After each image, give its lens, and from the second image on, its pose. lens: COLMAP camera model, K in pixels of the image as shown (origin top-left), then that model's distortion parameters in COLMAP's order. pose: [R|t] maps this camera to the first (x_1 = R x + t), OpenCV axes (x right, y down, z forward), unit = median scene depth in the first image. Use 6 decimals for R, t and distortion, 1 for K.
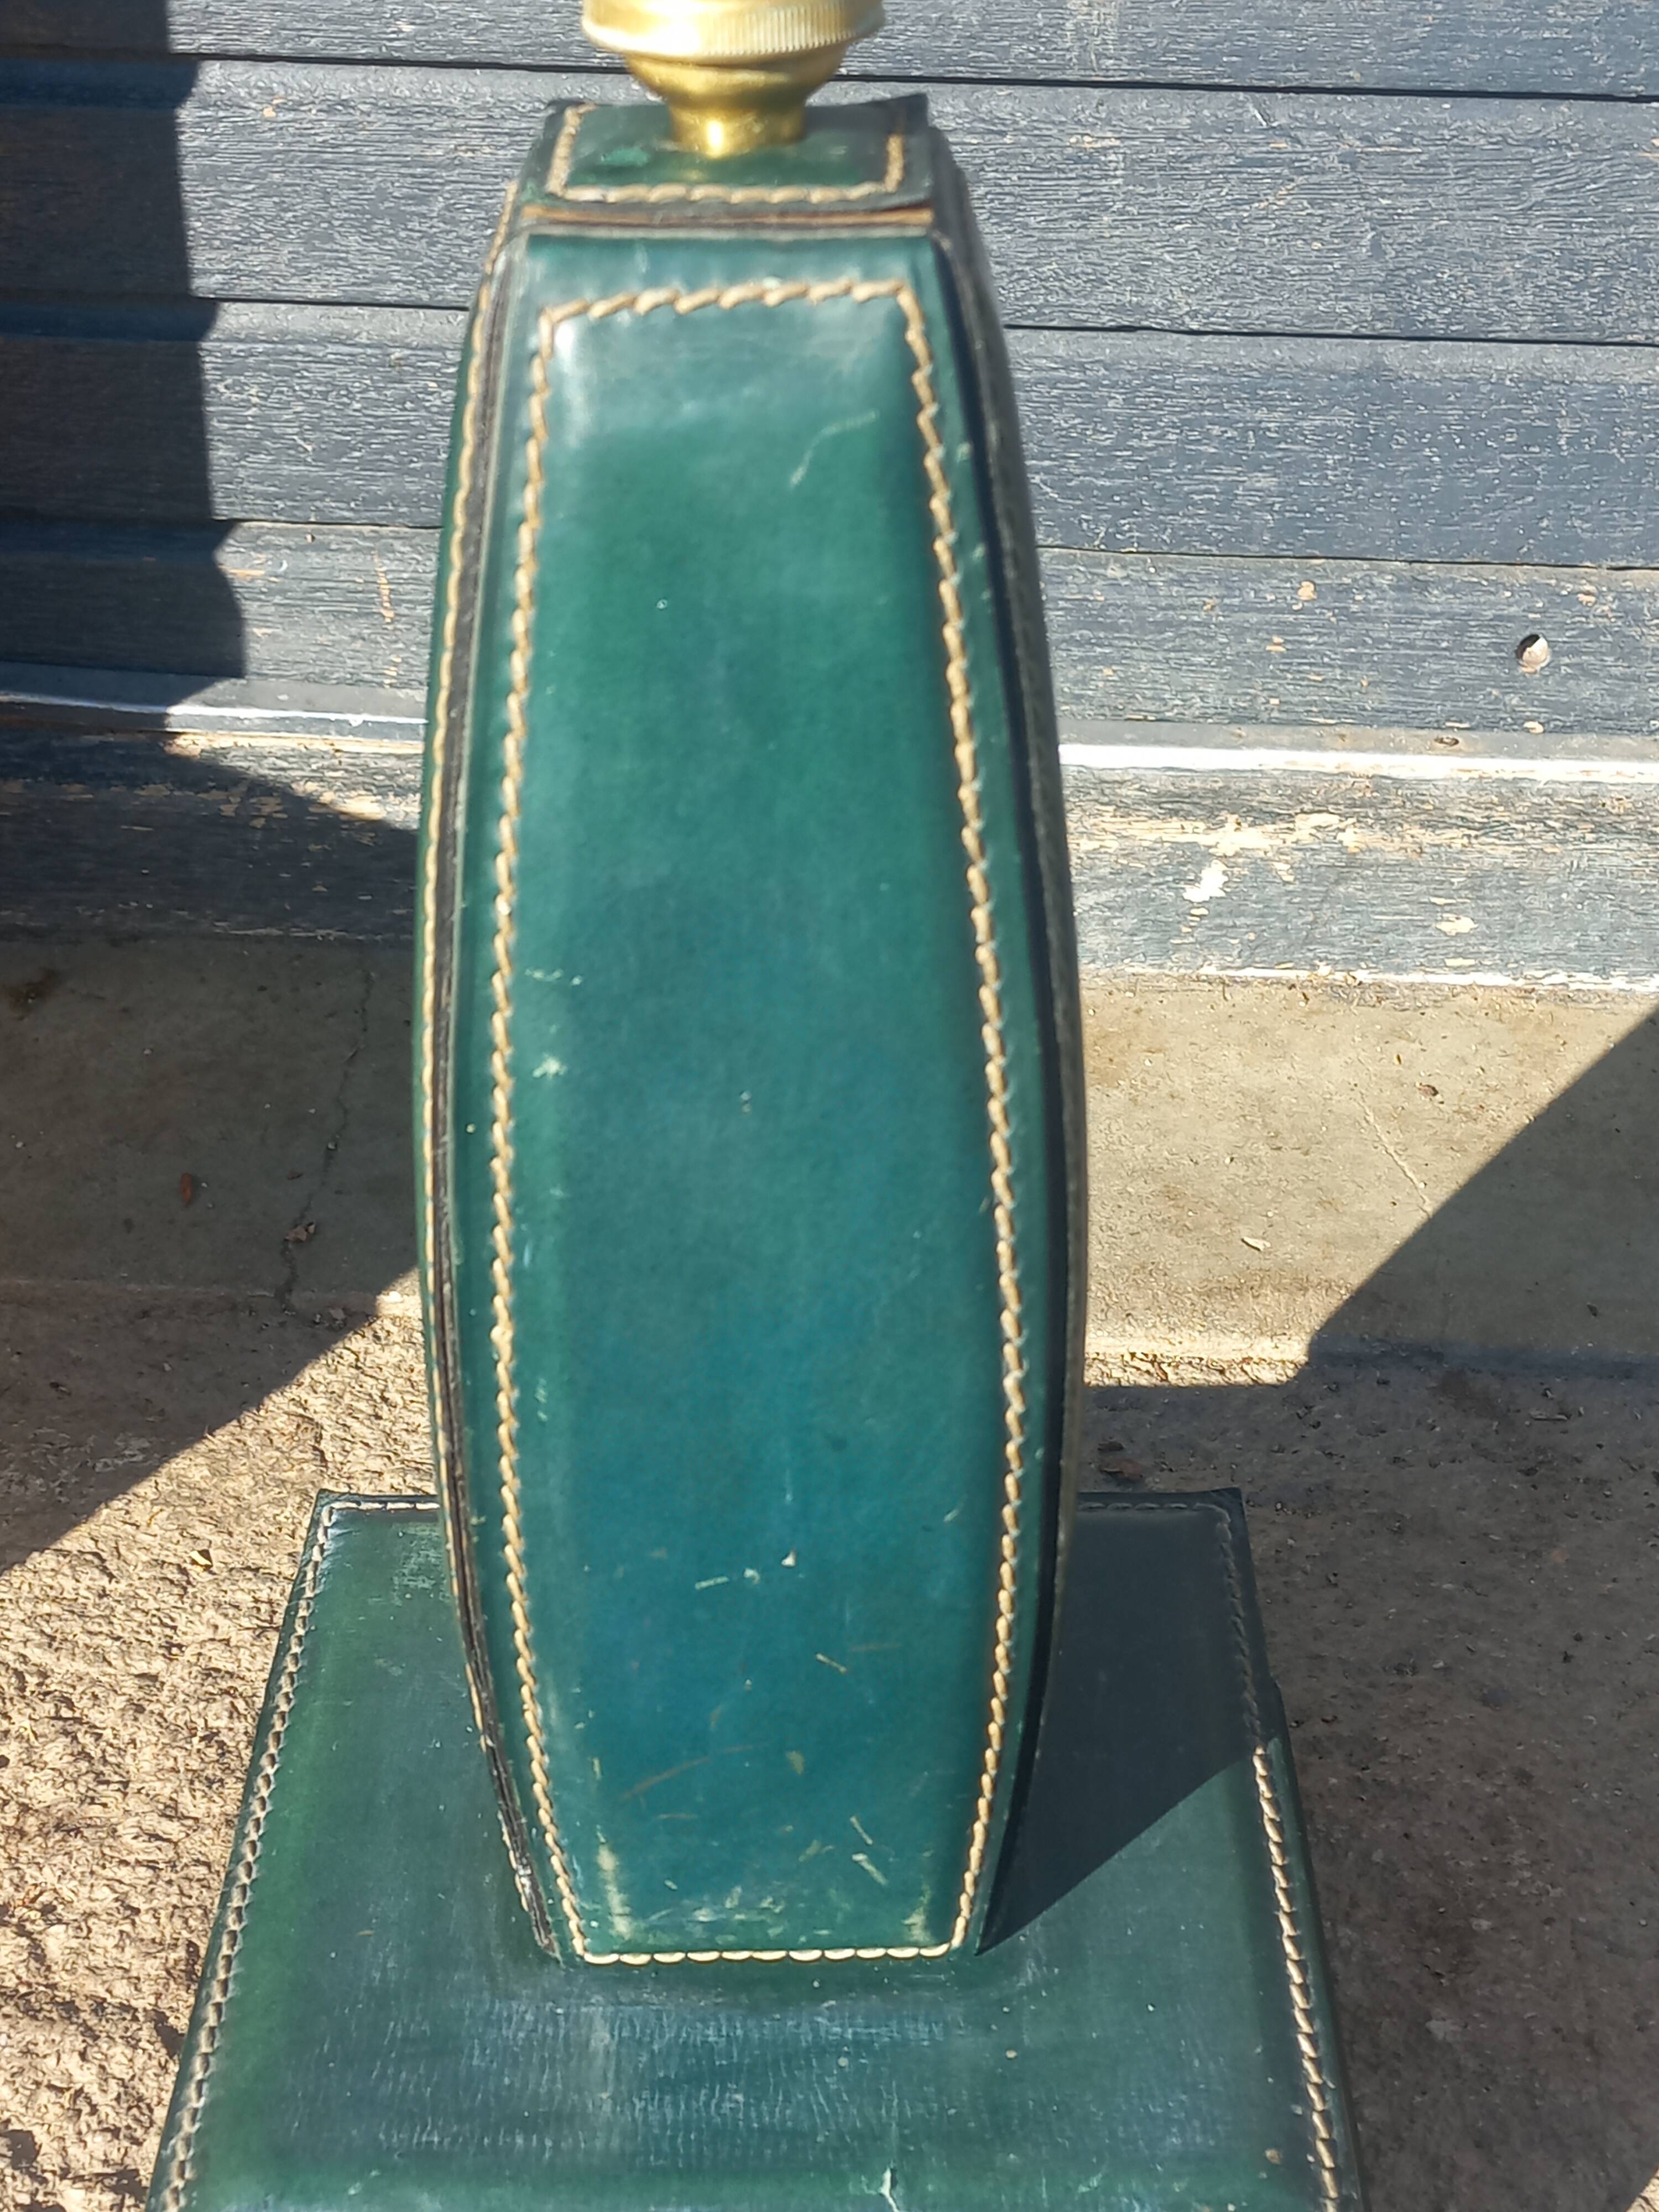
lens RADIAL K [[3144.3, 0, 828.3], [0, 3144.3, 1121.4], [0, 0, 1]] dist [0.101594, -0.138044]
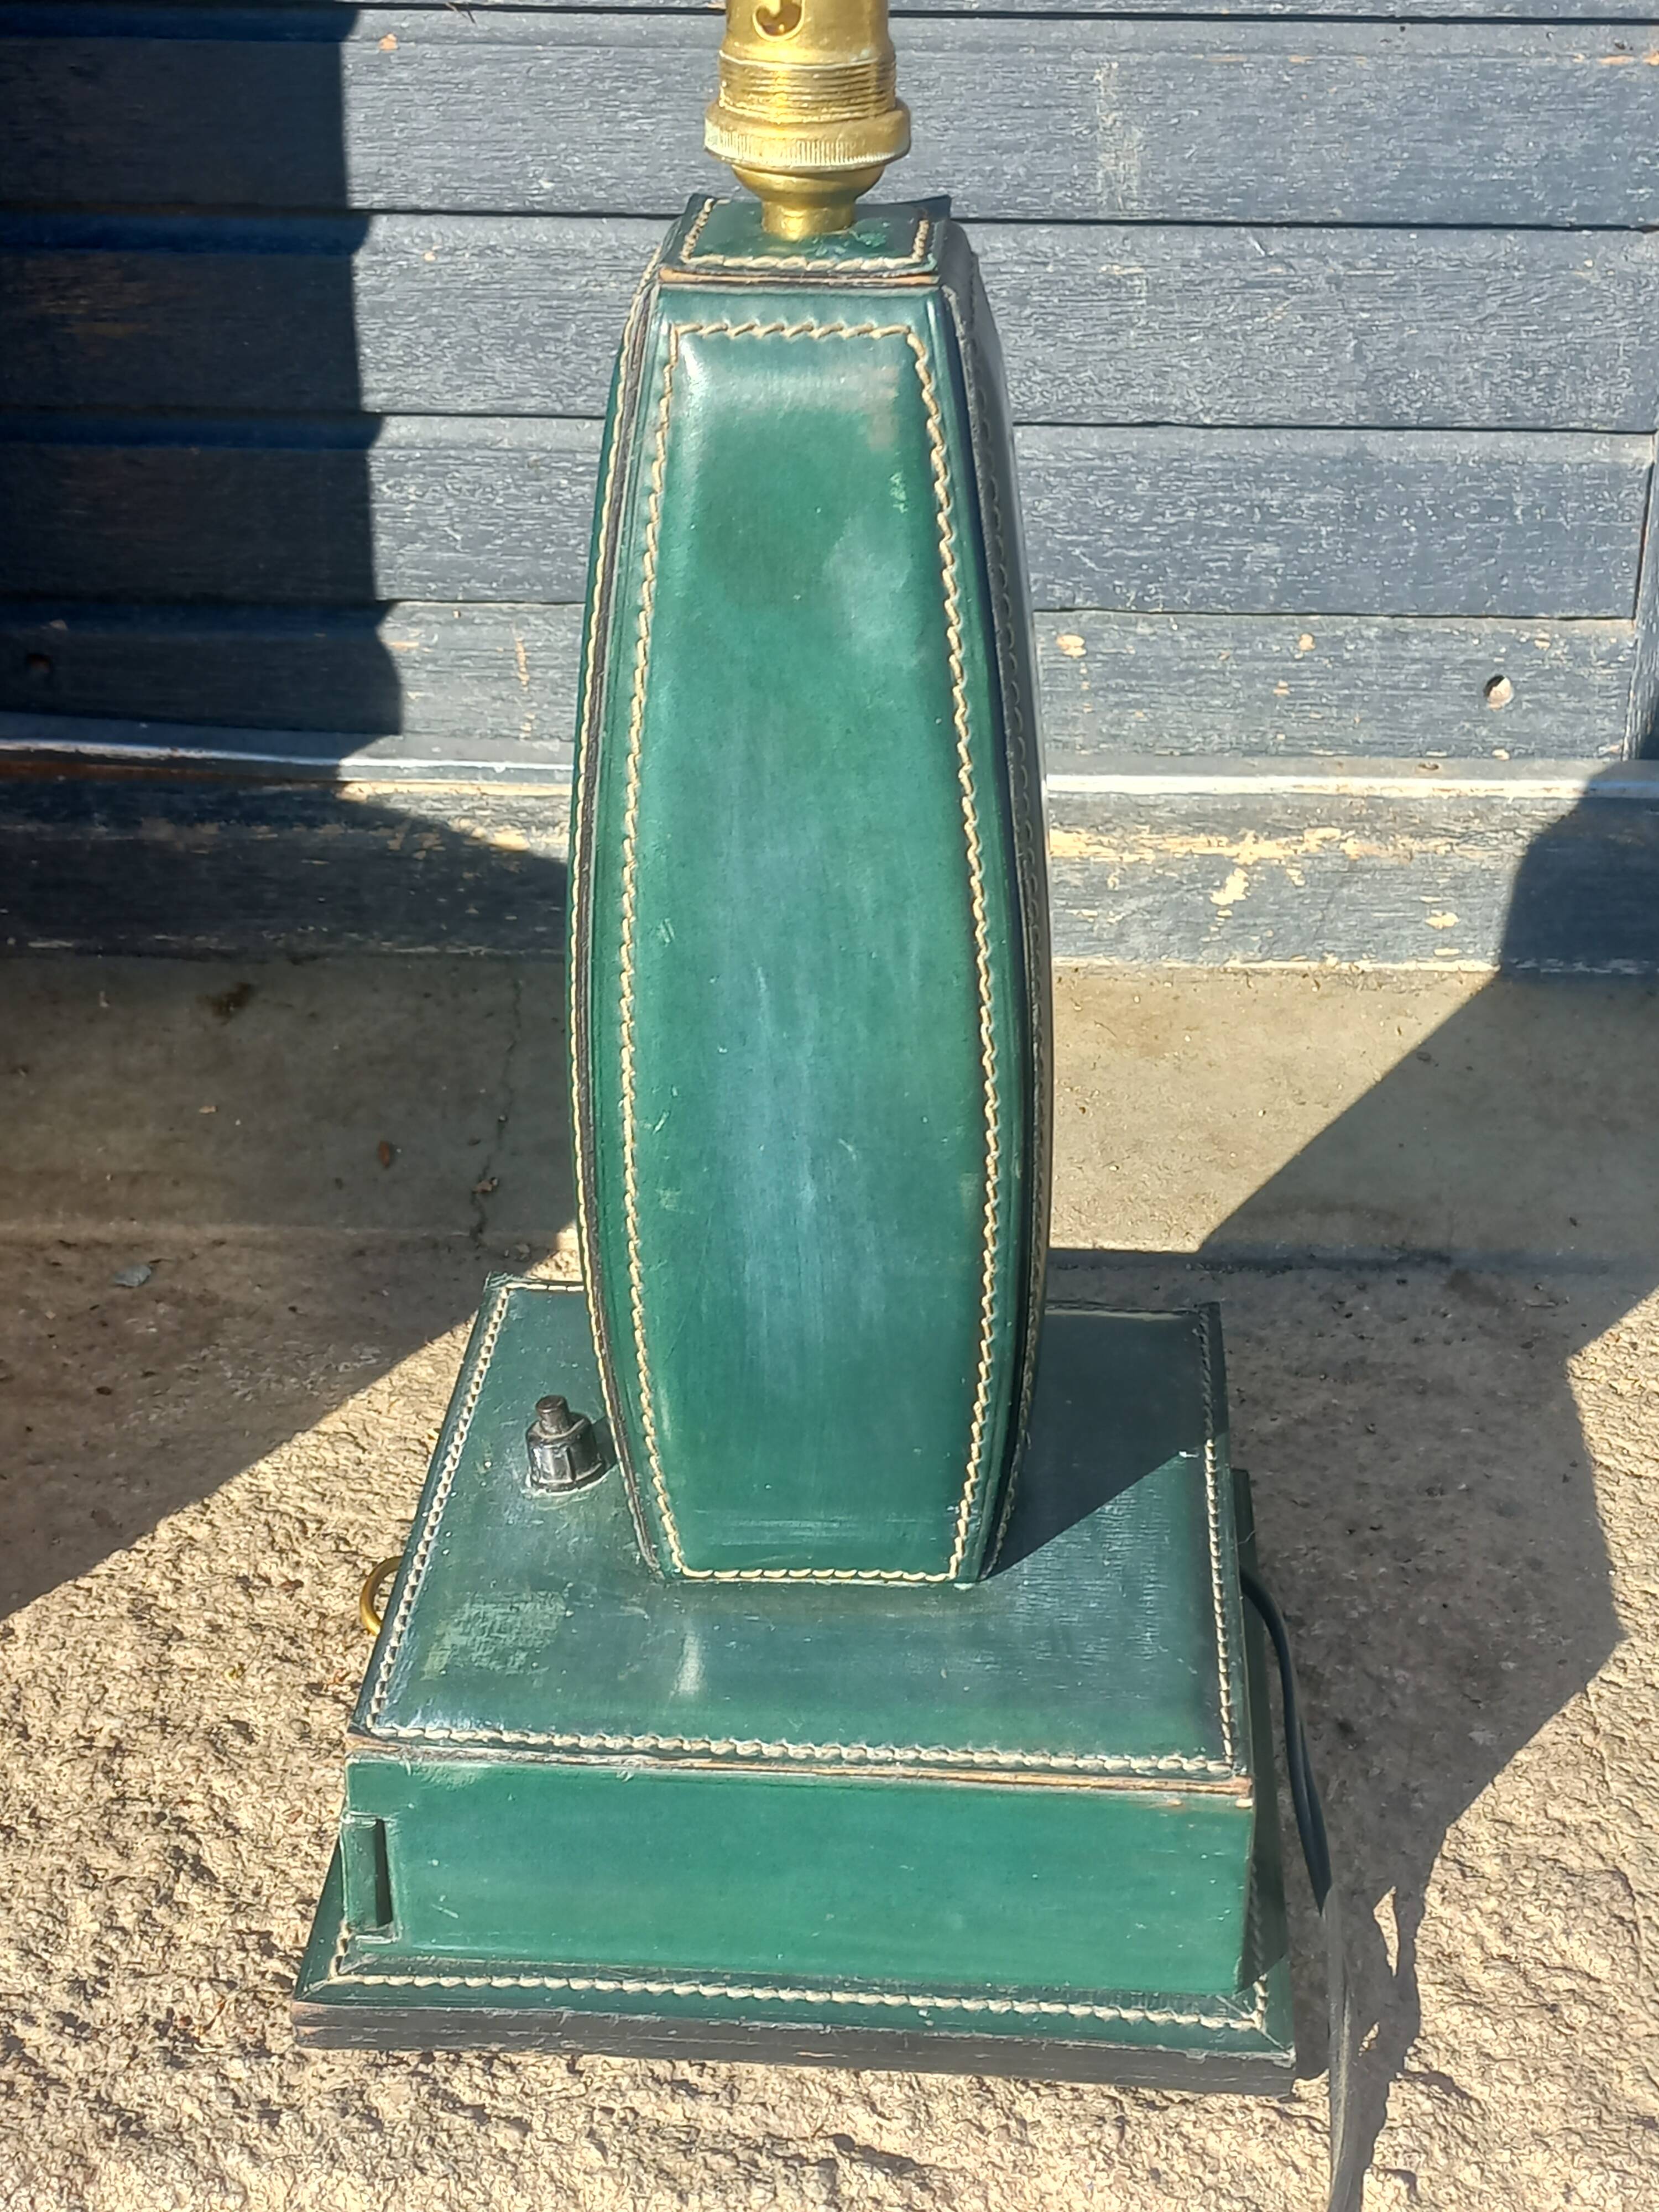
lens RADIAL K [[3201.5, 0, 827.8], [0, 3201.5, 1111.7], [0, 0, 1]] dist [0.134030, -0.213469]
pose [[0.999466, -0.021702, 0.024444, -0.073554], [0.022945, 0.998394, -0.051807, 0.079471], [-0.023280, 0.052340, 0.998358, -0.228094]]
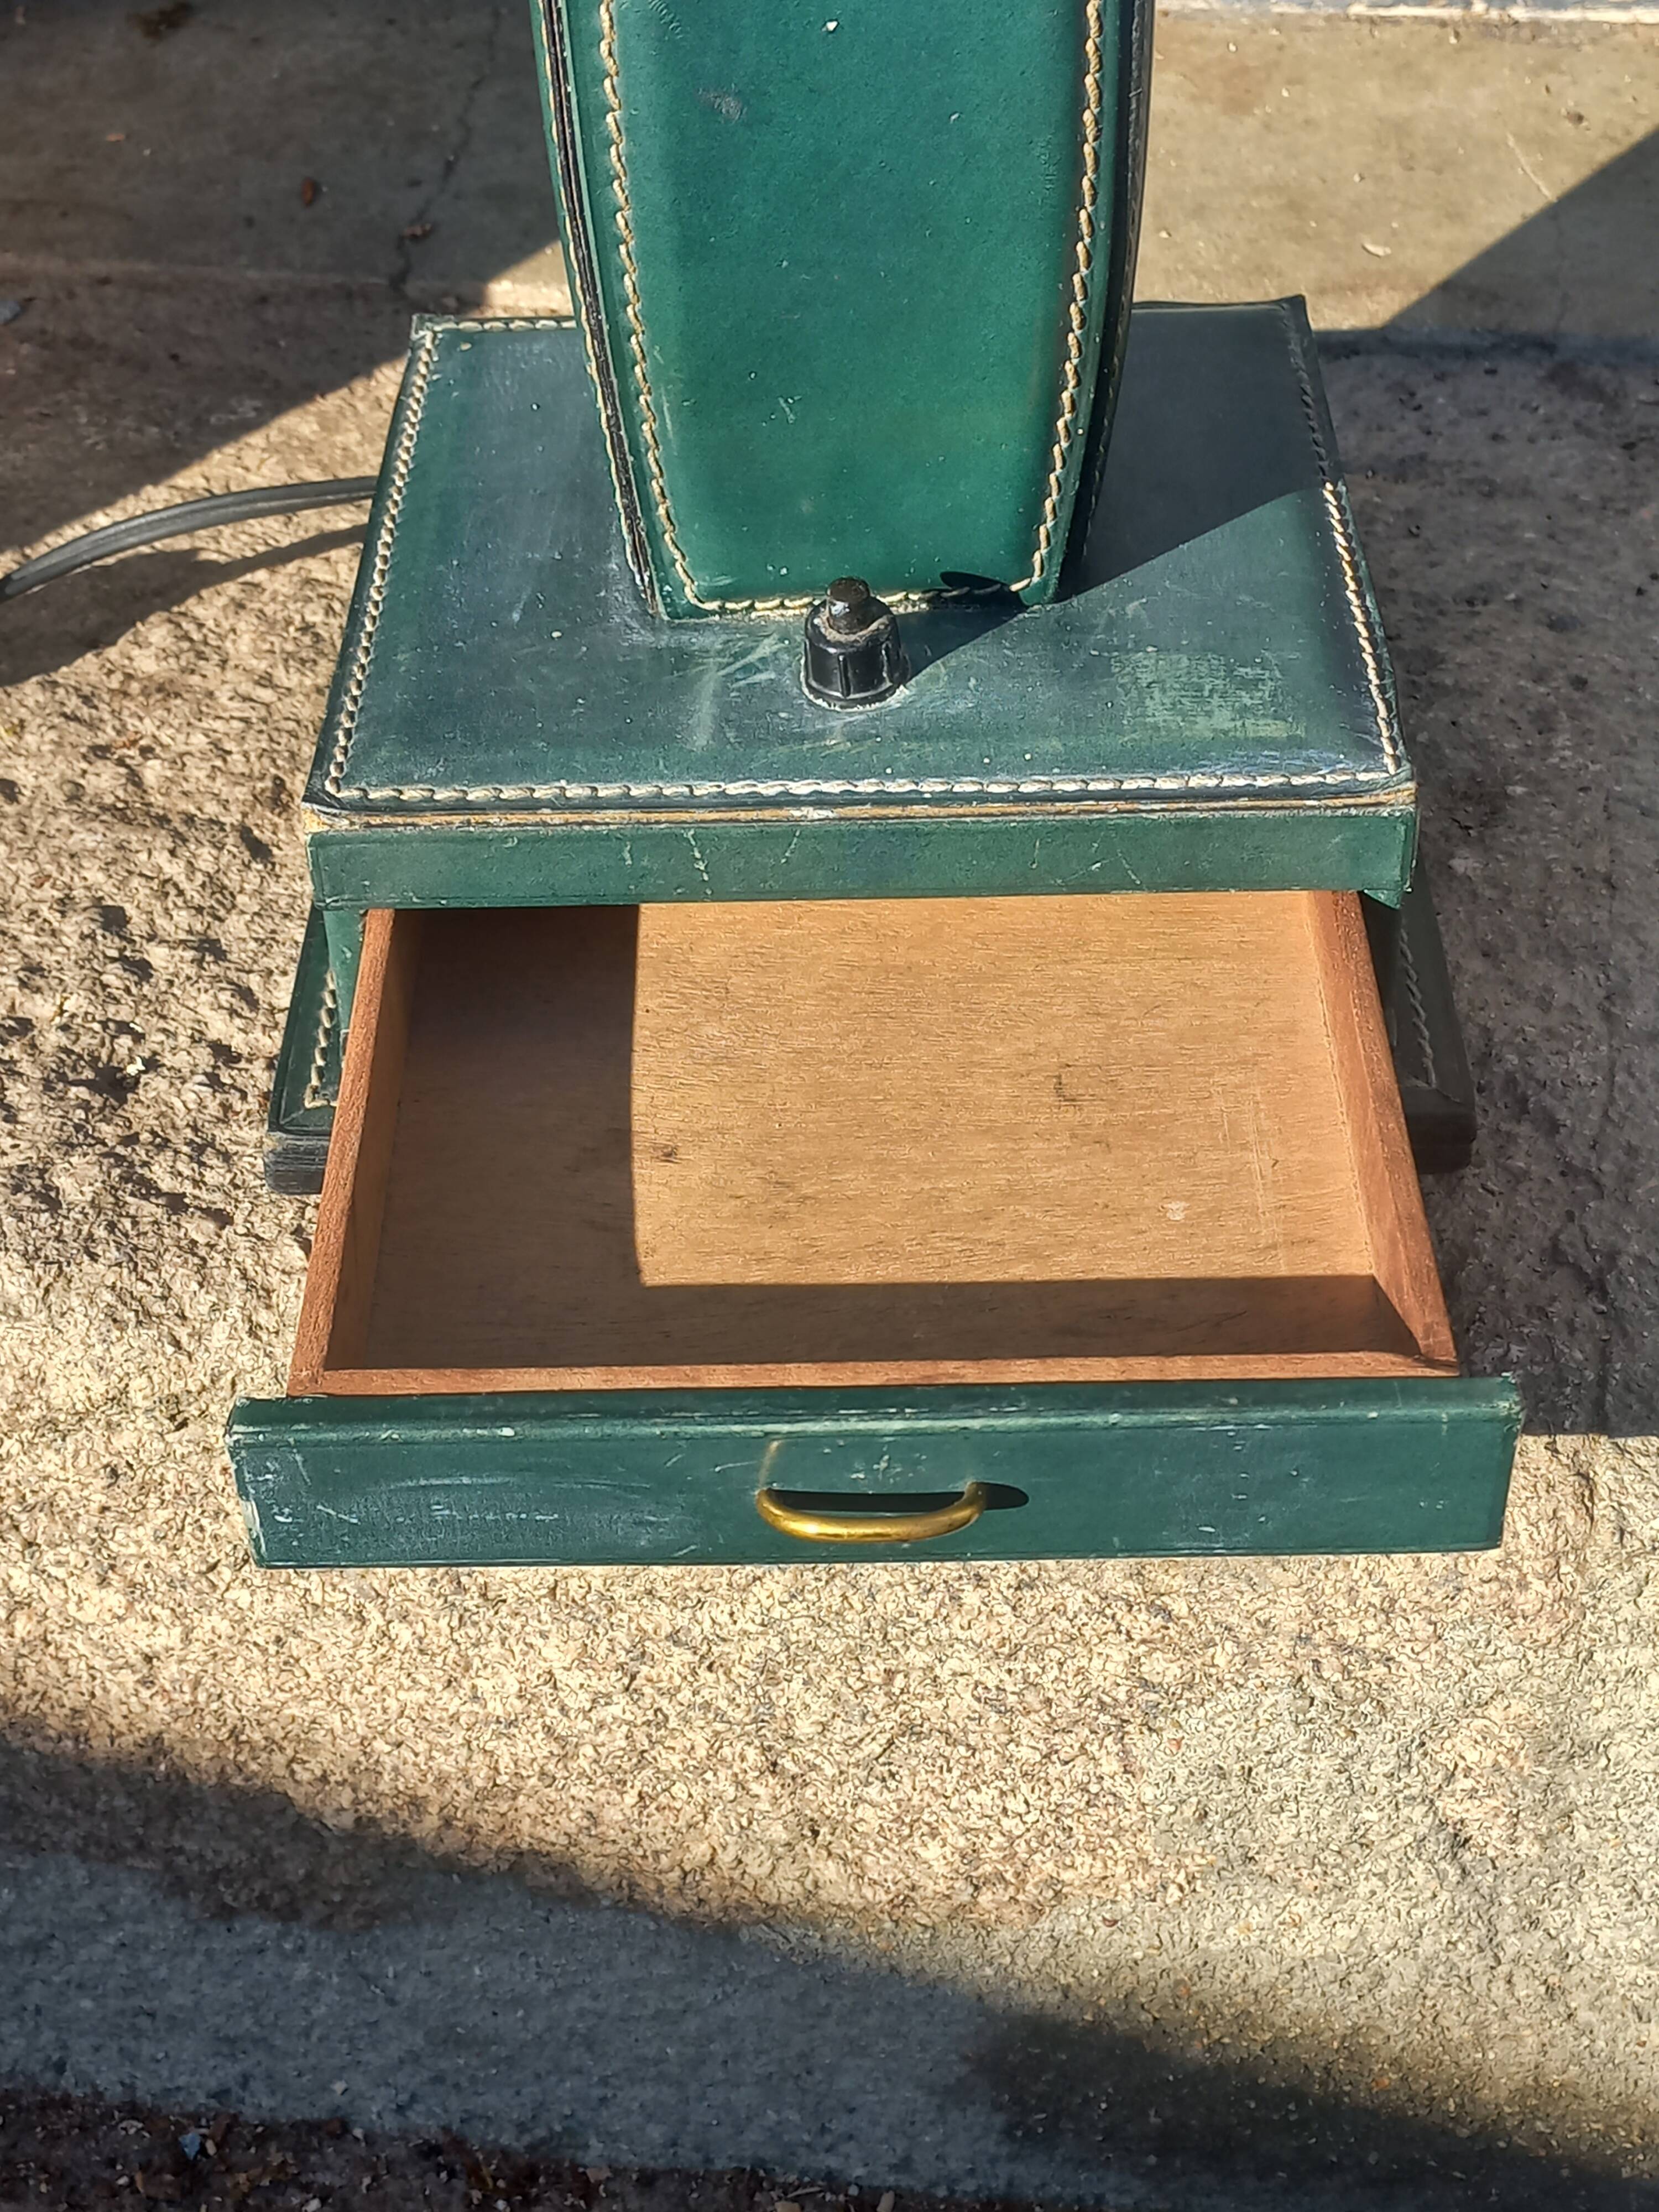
lens RADIAL K [[3218.0, 0, 835.0], [0, 3218.0, 1043.5], [0, 0, 1]] dist [0.109607, -0.047792]
pose [[0.996488, 0.030313, -0.078053, 0.058883], [-0.019947, 0.991274, 0.130303, 0.168678], [0.081322, -0.128288, 0.988397, -0.049733]]
